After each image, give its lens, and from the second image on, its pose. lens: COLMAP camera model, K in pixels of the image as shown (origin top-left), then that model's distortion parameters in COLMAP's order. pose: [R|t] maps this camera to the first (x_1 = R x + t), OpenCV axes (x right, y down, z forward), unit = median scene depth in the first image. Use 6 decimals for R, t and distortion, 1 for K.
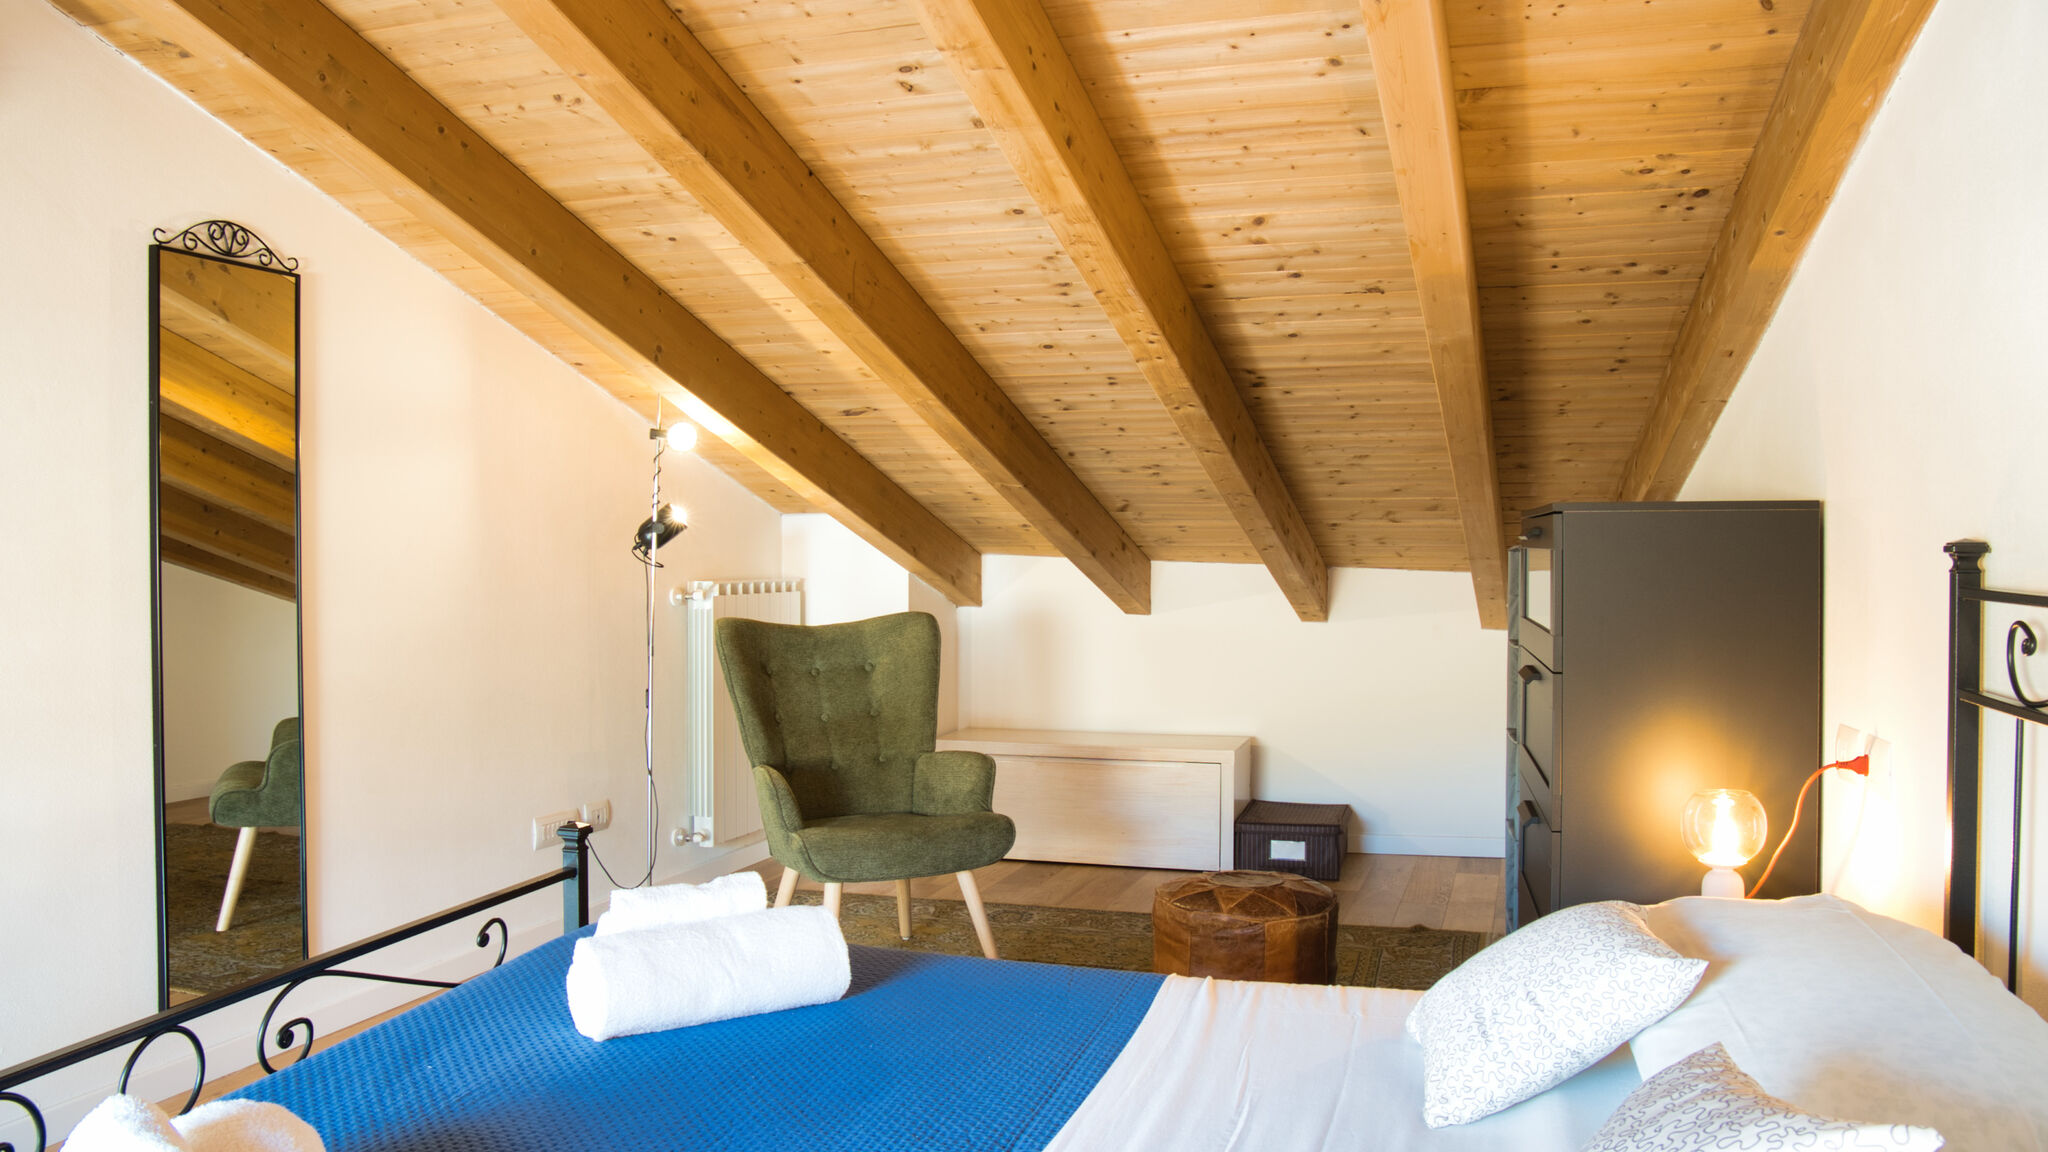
lens RADIAL K [[1560.8, 0, 1025.5], [0, 1560.8, 577.0], [0, 0, 1]] dist [-0.130151, 0.112666]
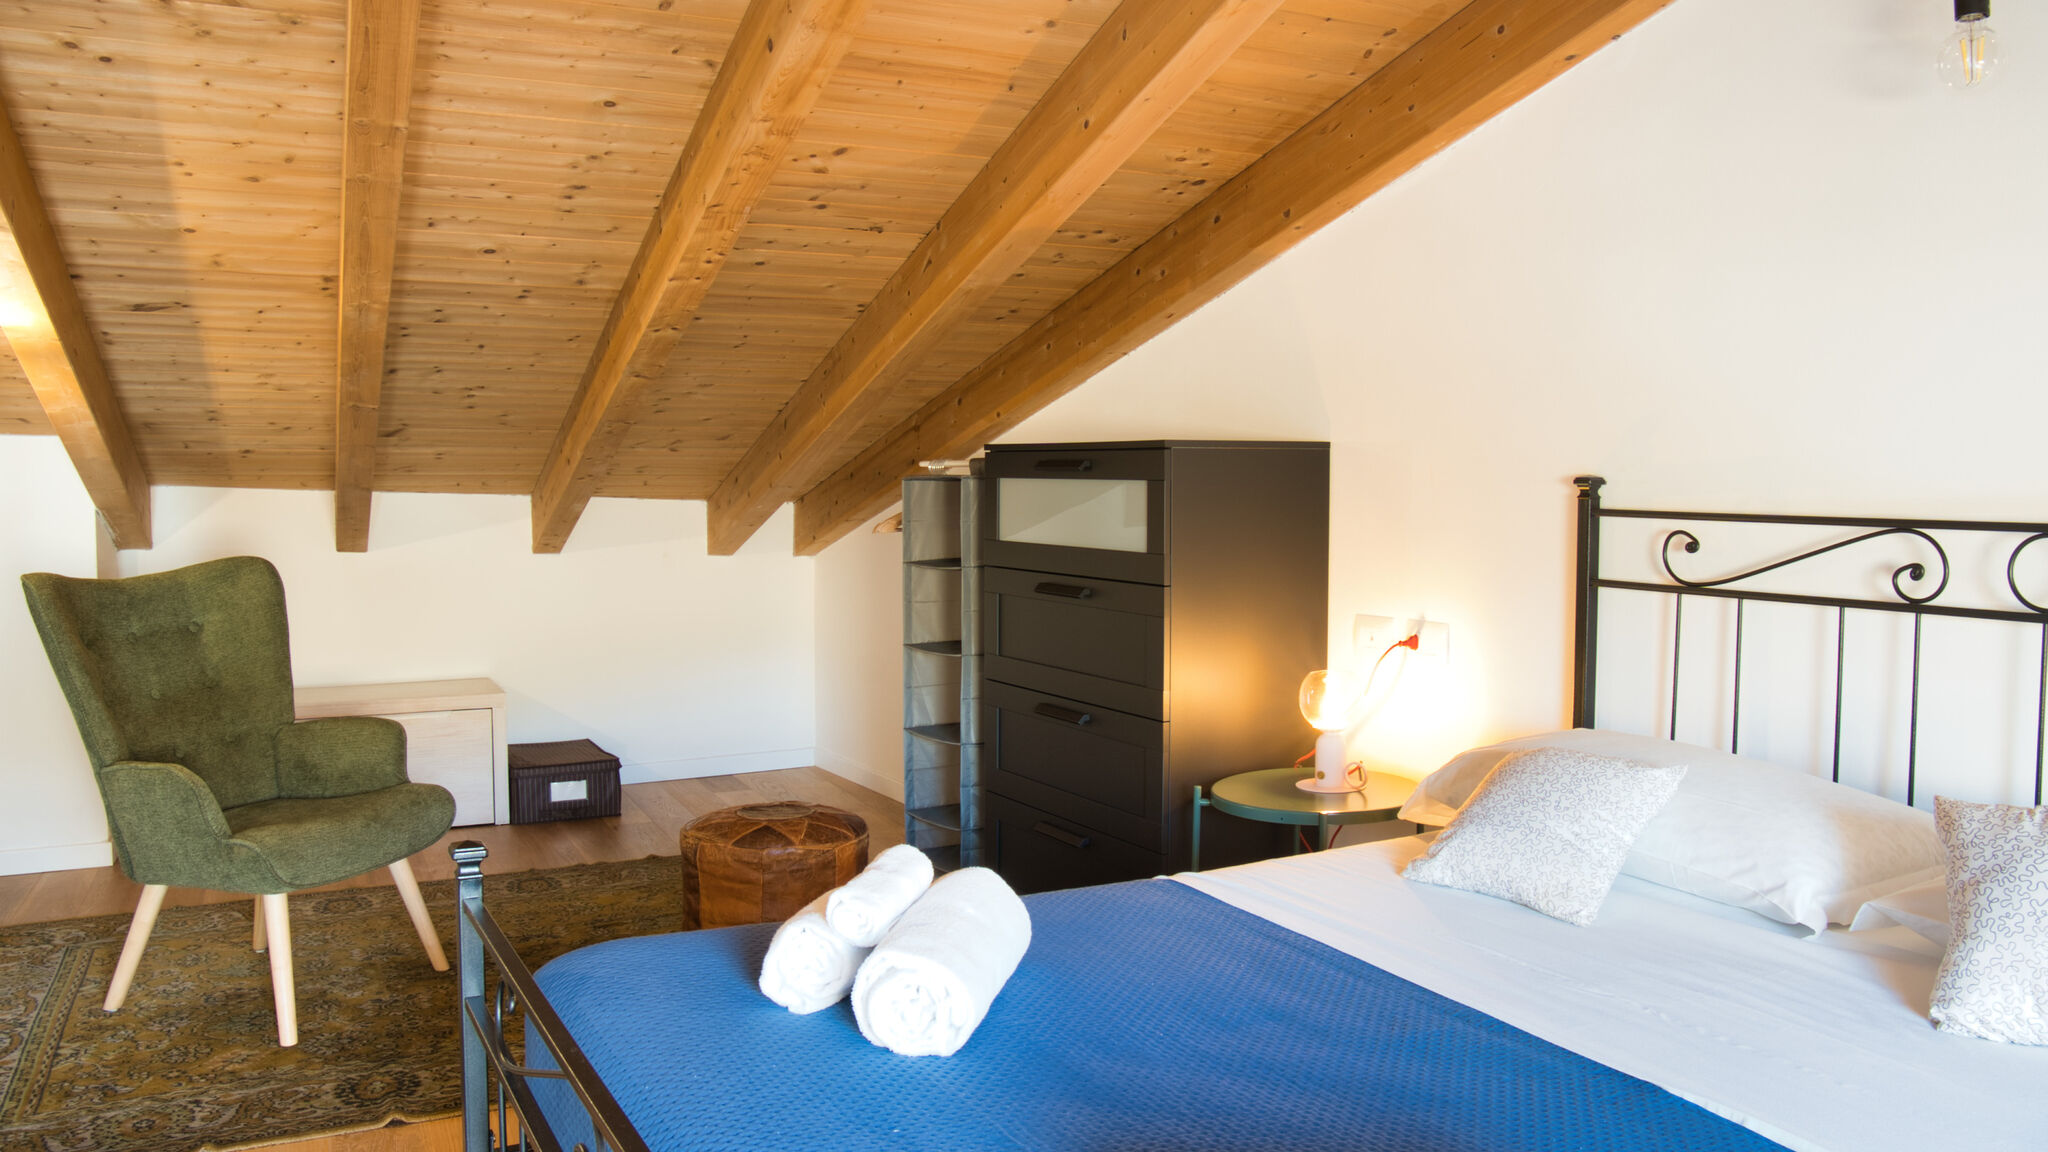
lens RADIAL K [[1550.6, 0, 1029.8], [0, 1550.6, 568.2], [0, 0, 1]] dist [-0.130526, 0.105949]
pose [[0.713788, -0.040783, 0.699173, -0.382116], [0.010965, 0.998832, 0.047068, -0.005065], [-0.700276, -0.025930, 0.713401, 0.163800]]
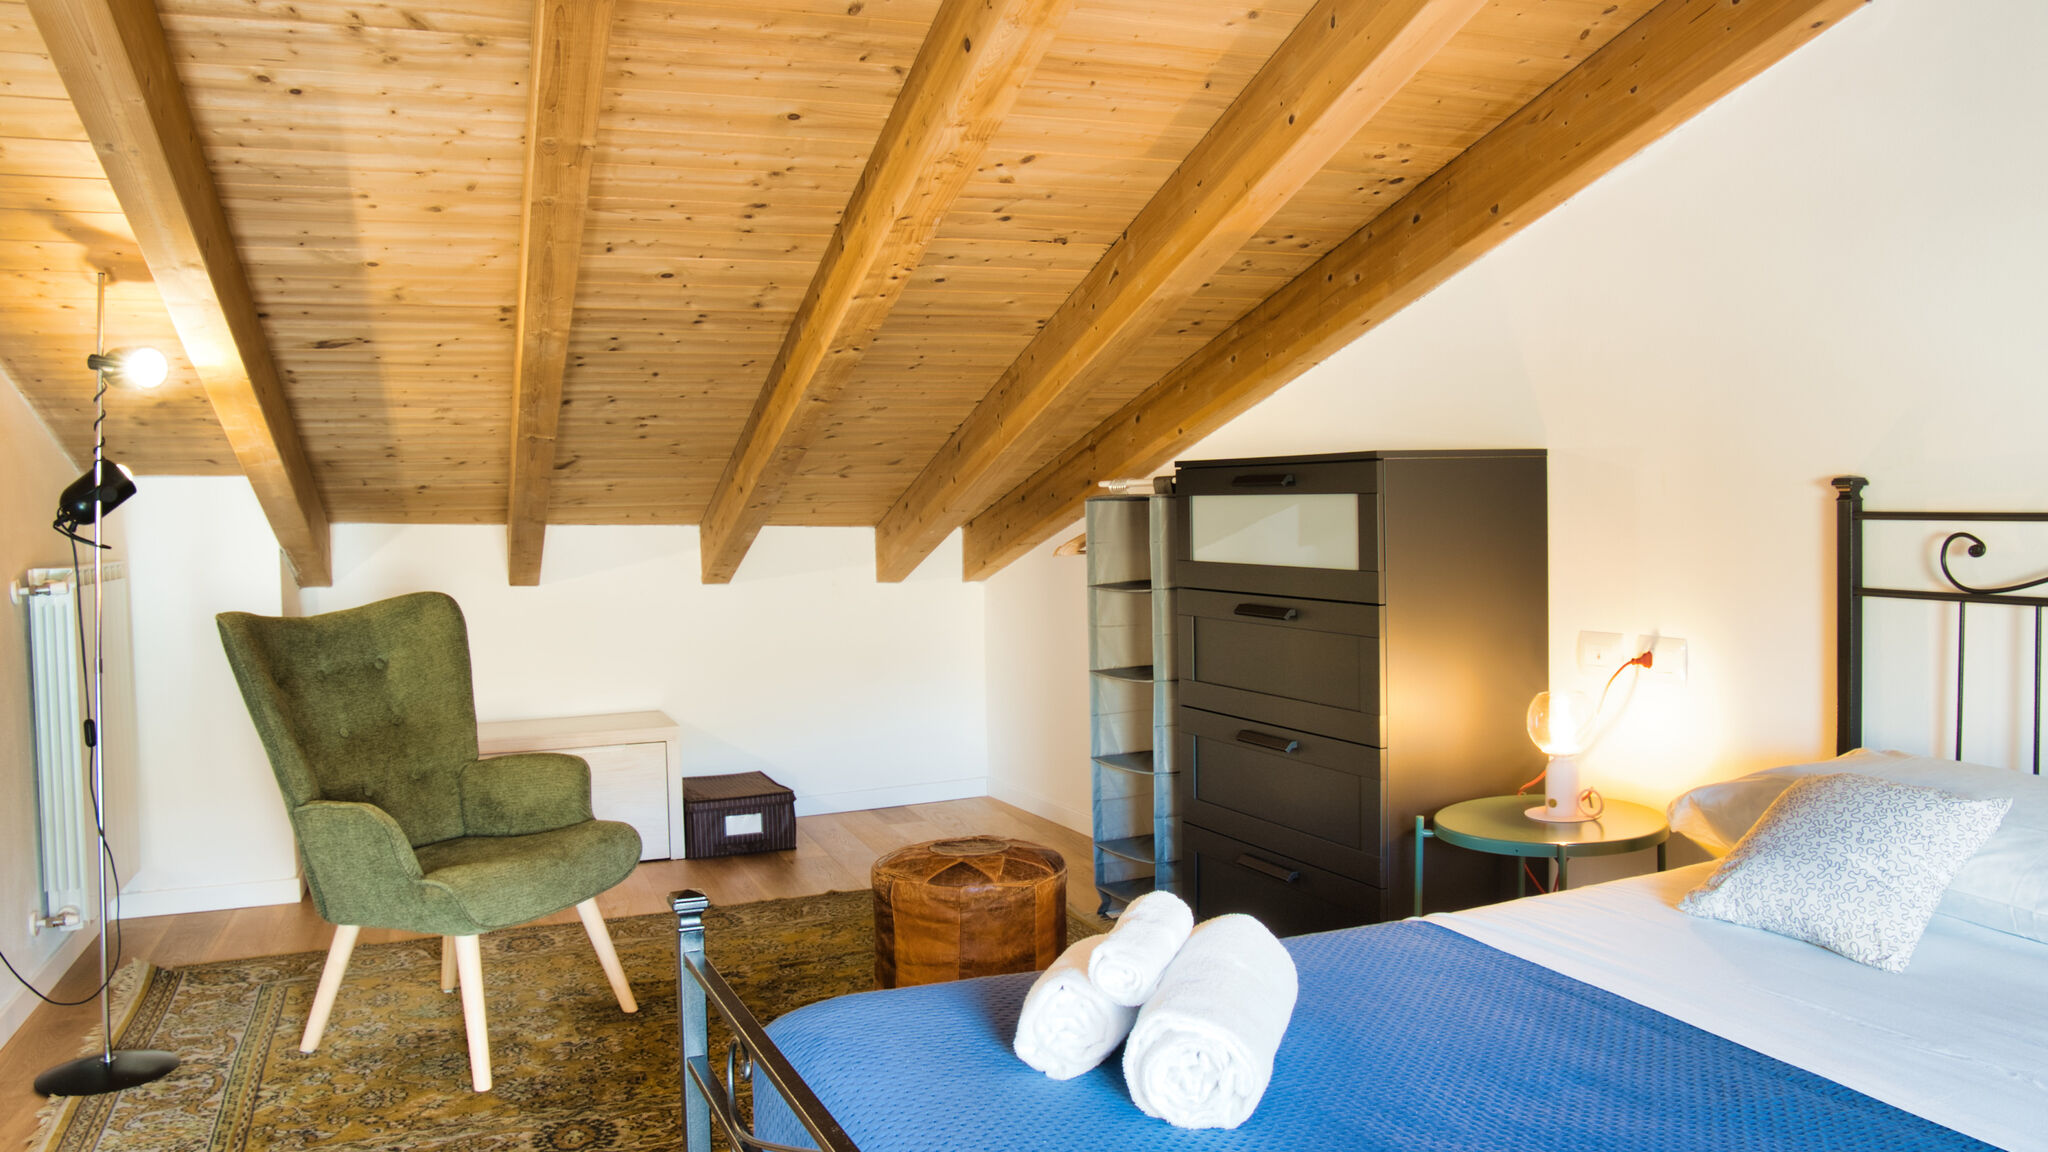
lens RADIAL K [[1550.6, 0, 1029.8], [0, 1550.6, 568.2], [0, 0, 1]] dist [-0.130526, 0.105949]
pose [[0.772585, -0.045137, 0.633305, -0.381324], [0.034019, 0.998980, 0.029699, -0.003486], [-0.633999, -0.001401, 0.773333, 0.212736]]
